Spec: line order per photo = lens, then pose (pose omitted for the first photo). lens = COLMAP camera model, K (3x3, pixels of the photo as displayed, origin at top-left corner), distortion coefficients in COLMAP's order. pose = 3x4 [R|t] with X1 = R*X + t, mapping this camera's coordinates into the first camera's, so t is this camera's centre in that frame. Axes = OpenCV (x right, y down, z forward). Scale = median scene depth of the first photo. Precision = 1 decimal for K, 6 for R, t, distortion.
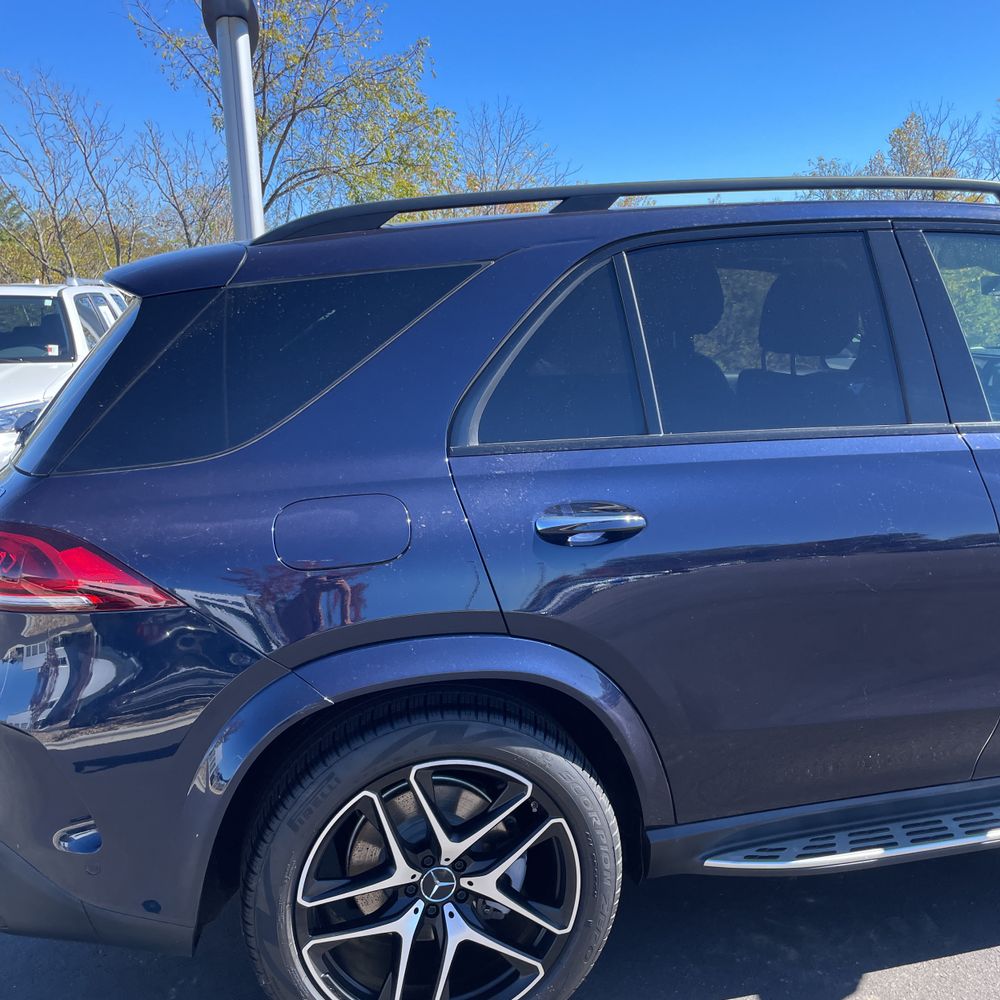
lens RADIAL K [[1011.9, 0, 493.0], [0, 1011.9, 496.3], [0, 0, 1]] dist [0.083381, -0.108025]
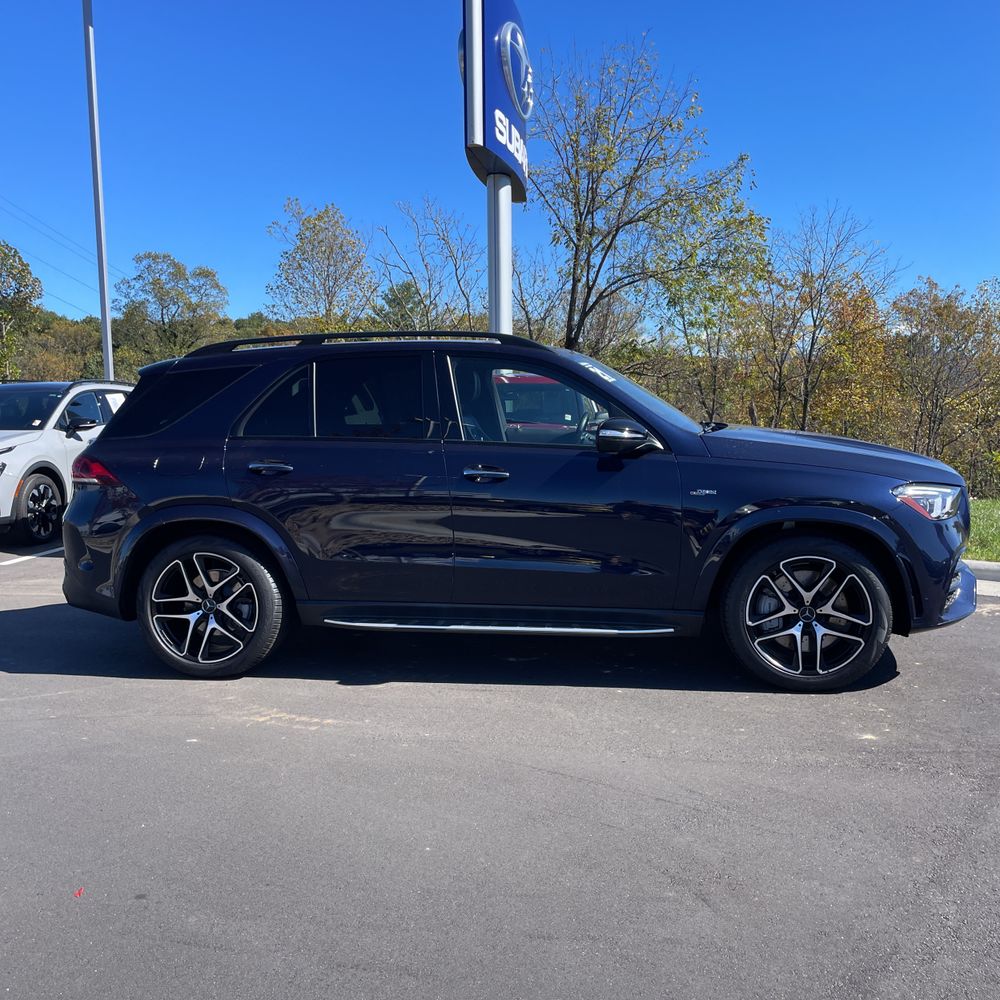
lens RADIAL K [[1011.9, 0, 493.0], [0, 1011.9, 496.3], [0, 0, 1]] dist [0.083381, -0.108025]
pose [[0.930857, 0.060174, -0.360396, 1.505377], [-0.090860, 0.993484, -0.068803, 0.218838], [0.353907, 0.096792, 0.930259, -1.138599]]
